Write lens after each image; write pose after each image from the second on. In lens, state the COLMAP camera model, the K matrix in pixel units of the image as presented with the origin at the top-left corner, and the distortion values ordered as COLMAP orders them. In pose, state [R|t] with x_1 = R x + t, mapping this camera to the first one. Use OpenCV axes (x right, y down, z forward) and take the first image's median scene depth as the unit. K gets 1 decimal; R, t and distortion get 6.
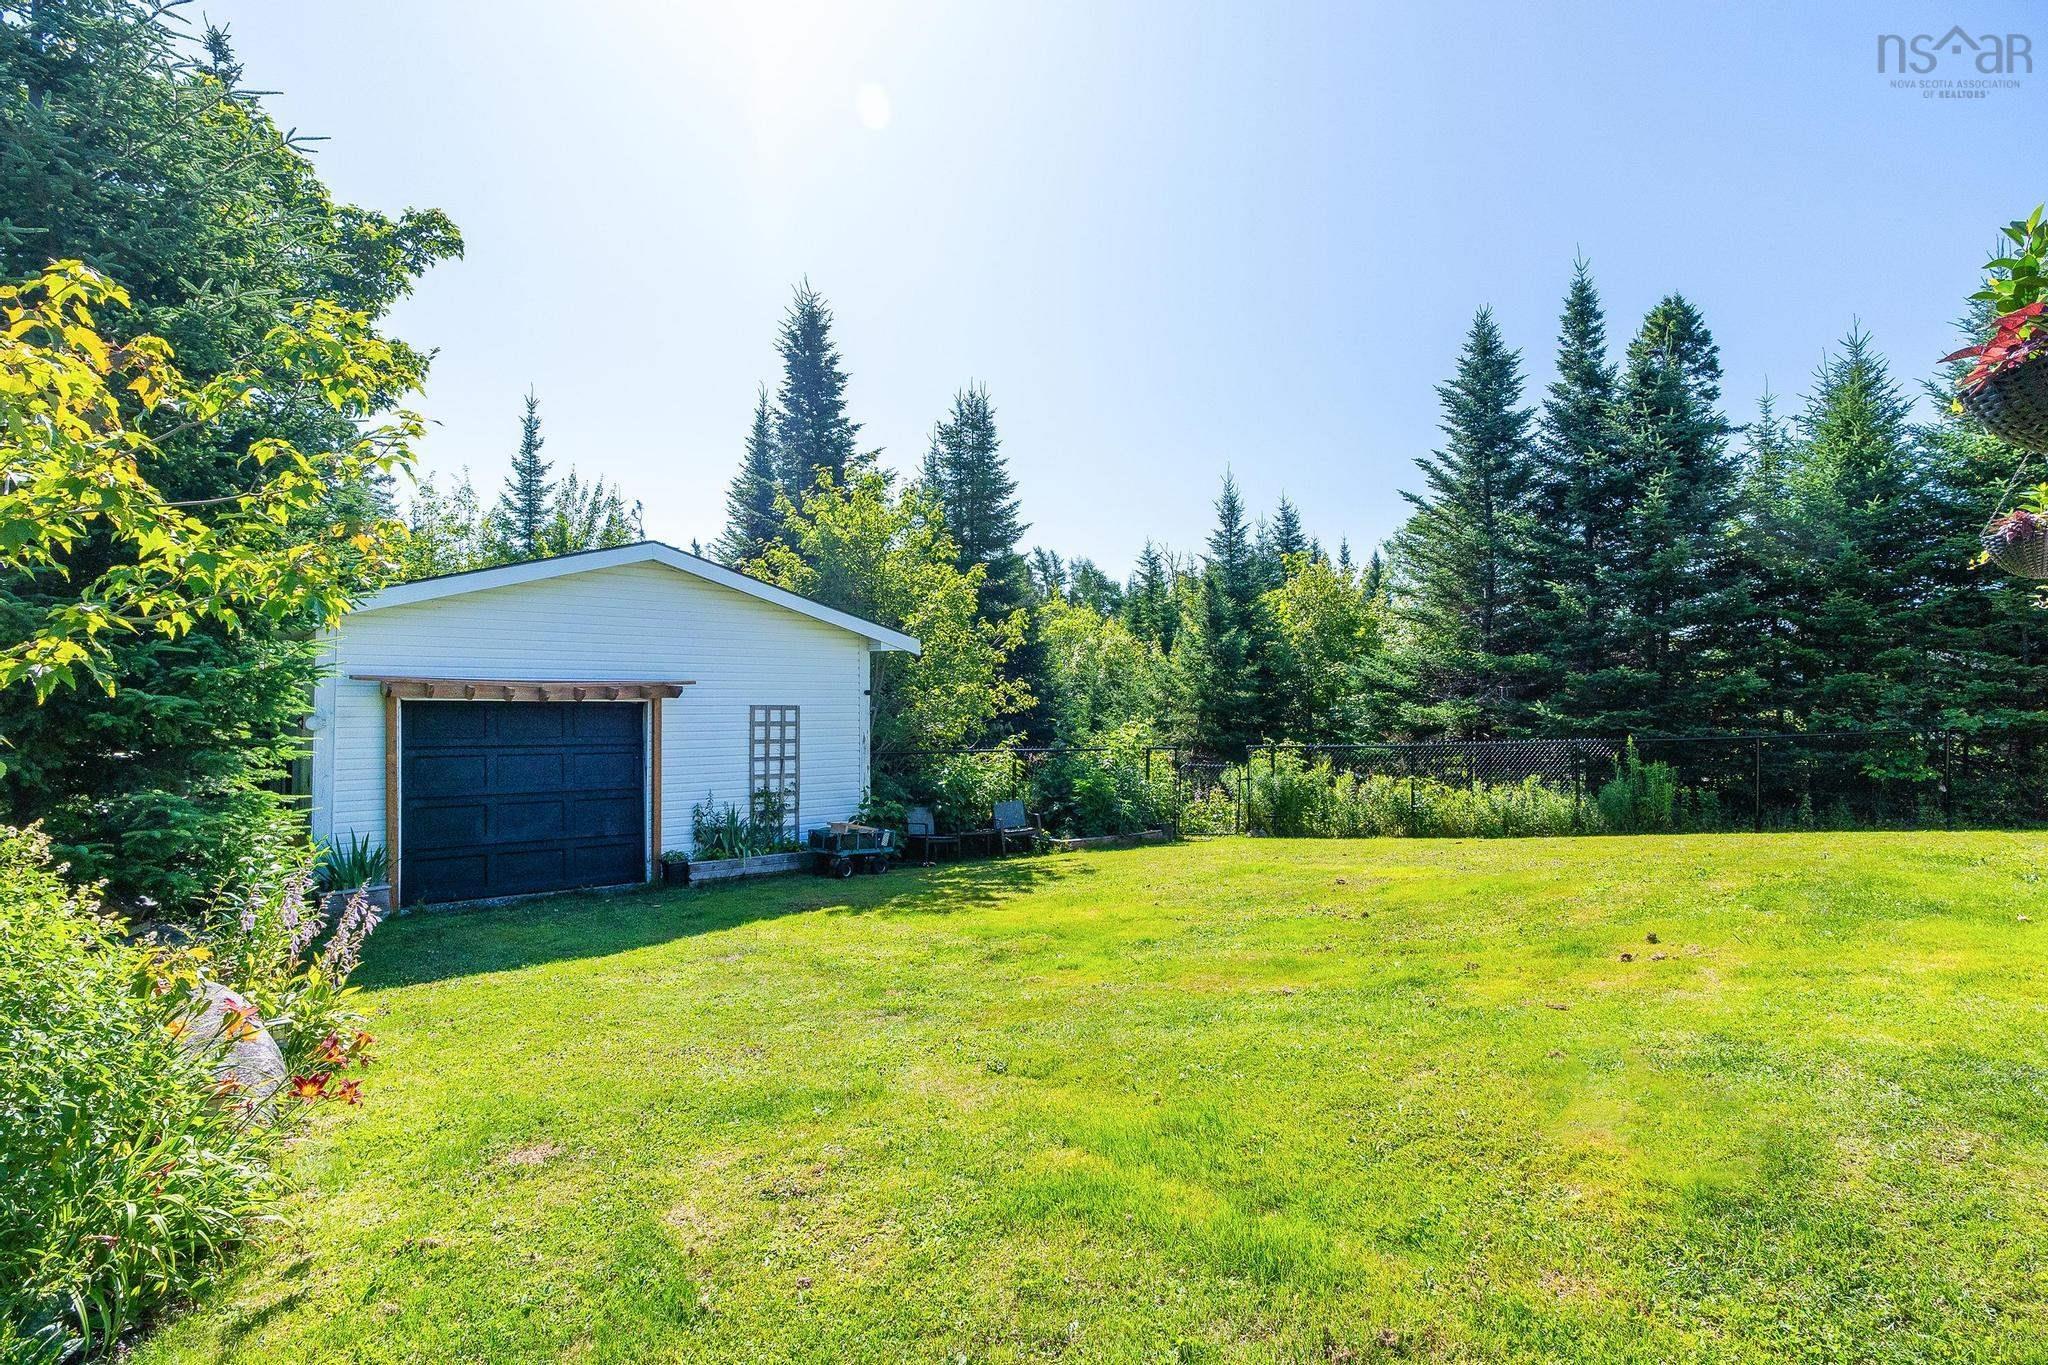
lens RADIAL K [[1015.0, 0, 1021.0], [0, 1015.0, 686.1], [0, 0, 1]] dist [-0.005588, 0.004308]
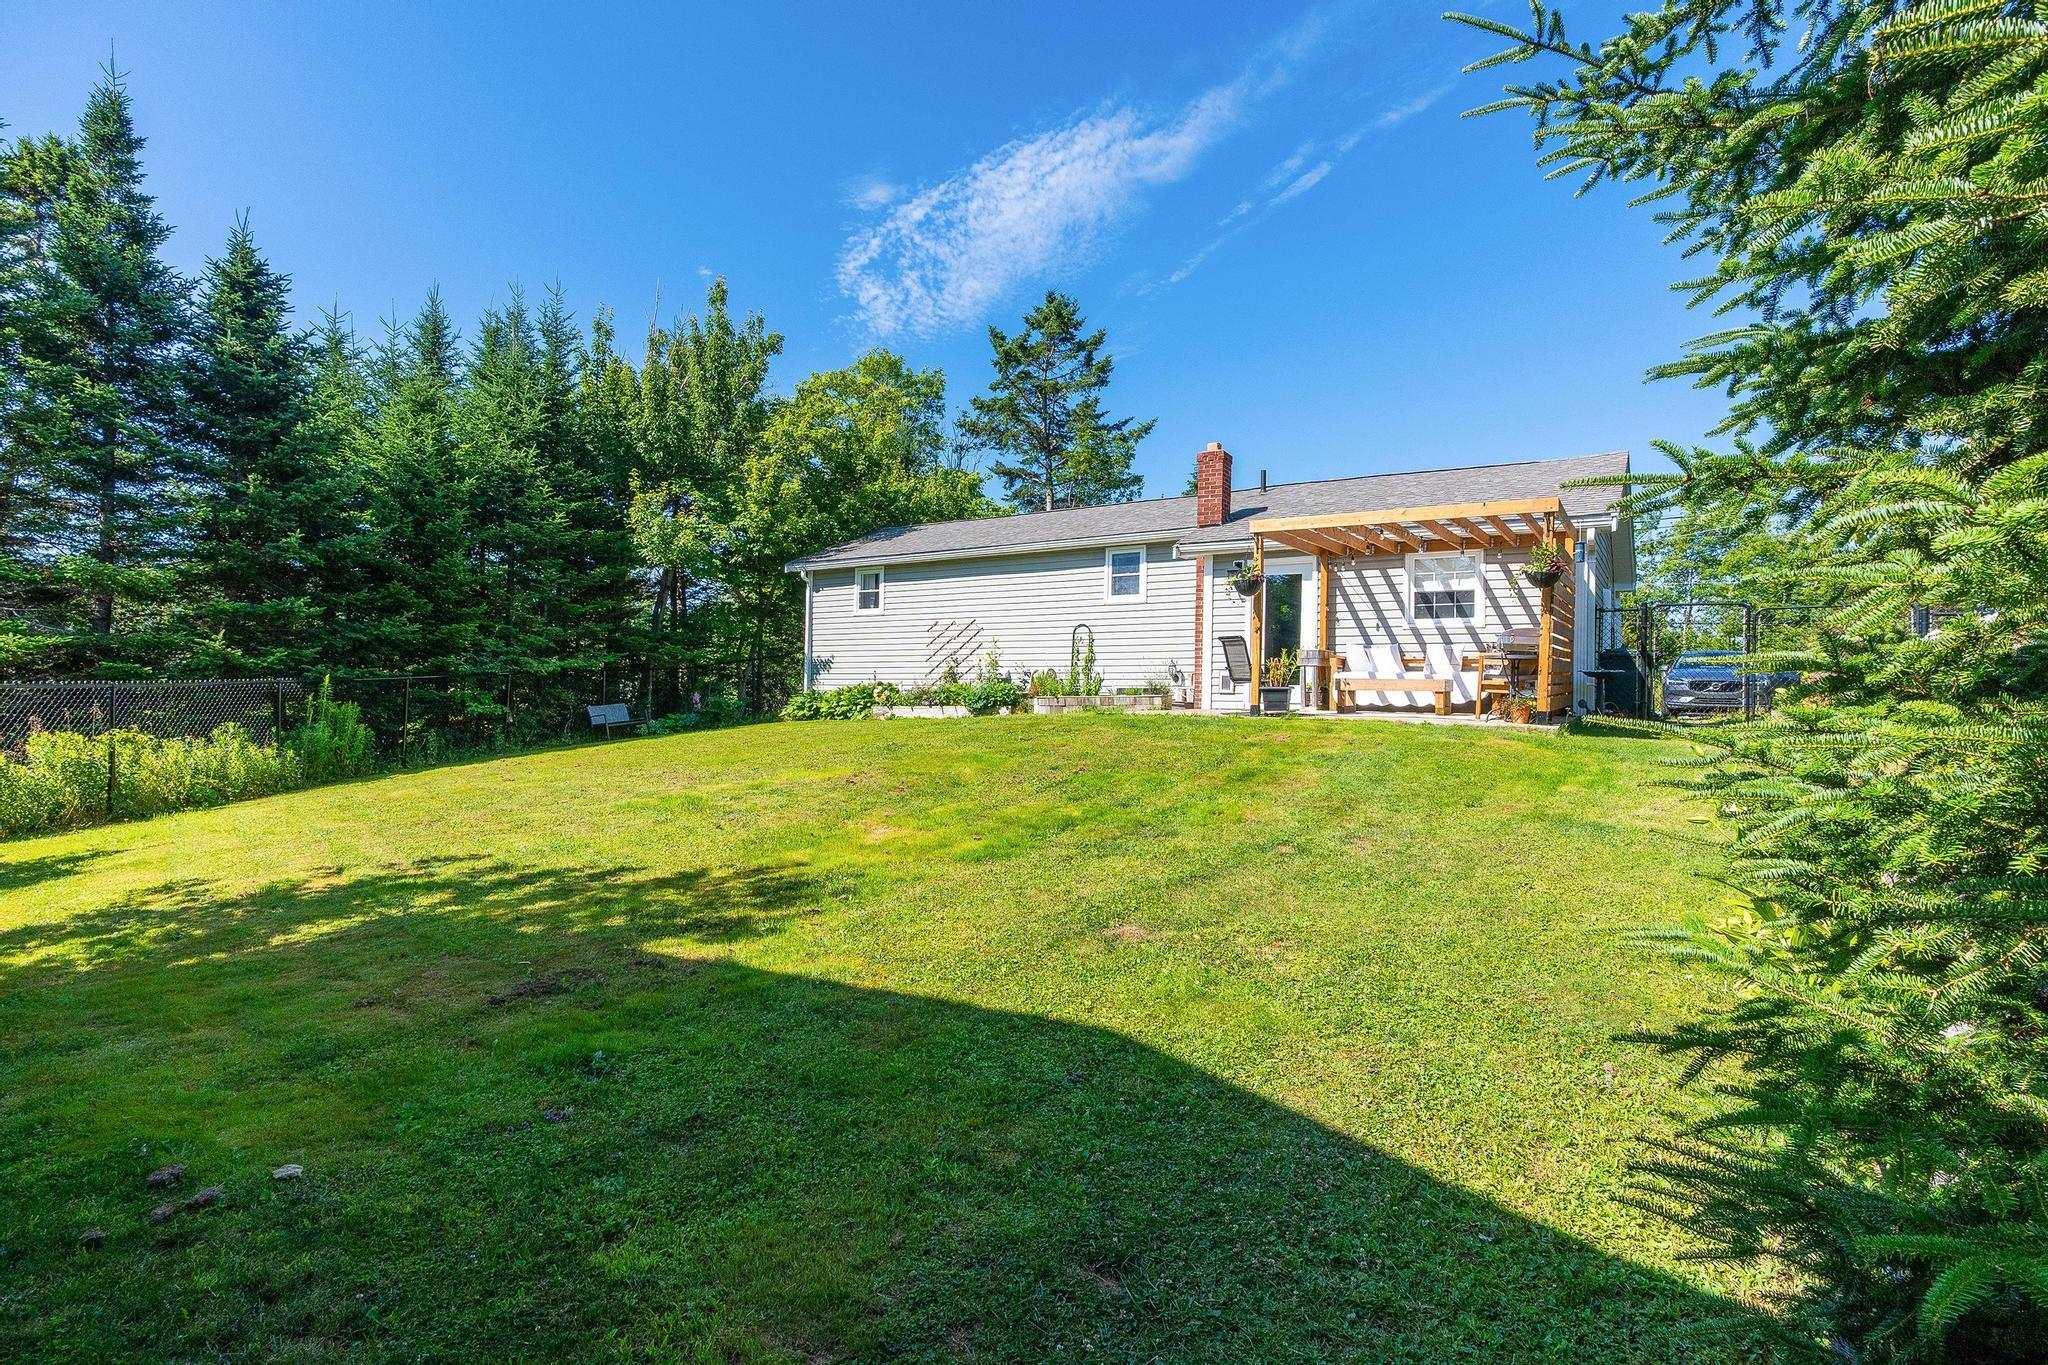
lens RADIAL K [[1015.0, 0, 1070.2], [0, 1015.0, 666.7], [0, 0, 1]] dist [-0.005588, 0.004308]
pose [[-0.229970, 0.029062, 0.972764, -0.507127], [-0.029552, 0.998885, -0.036829, 0.064499], [-0.972749, -0.037217, -0.228854, 0.659342]]
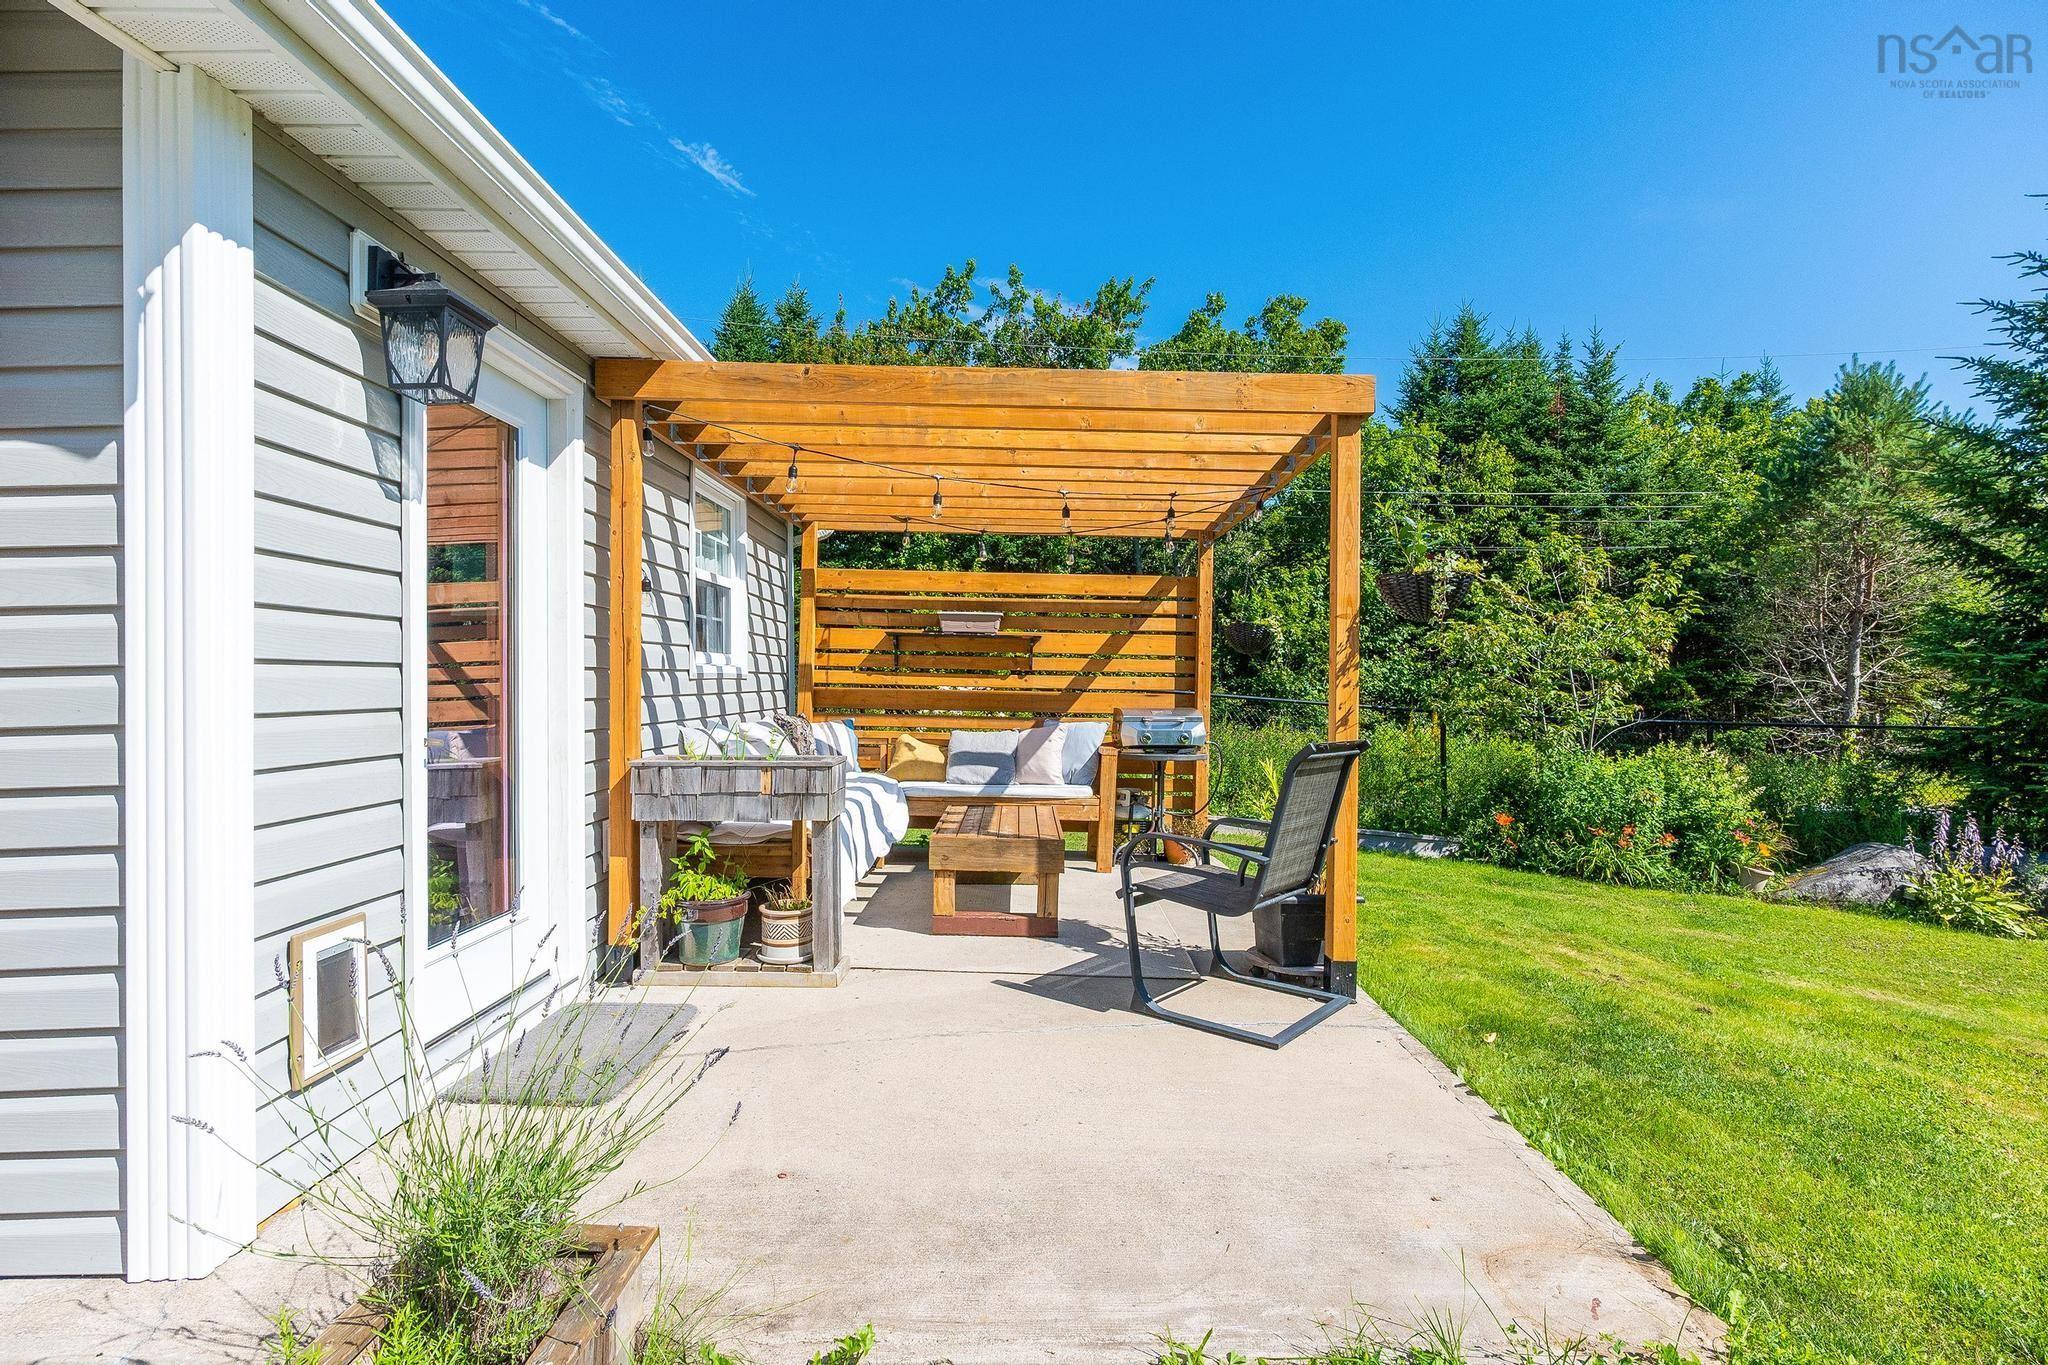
lens RADIAL K [[1015.0, 0, 1034.9], [0, 1015.0, 672.0], [0, 0, 1]] dist [-0.005588, 0.004308]
pose [[-0.711753, 0.001466, -0.702428, 0.604688], [0.017237, 0.999733, -0.015379, -0.017225], [0.702218, -0.023054, -0.711589, 0.438565]]
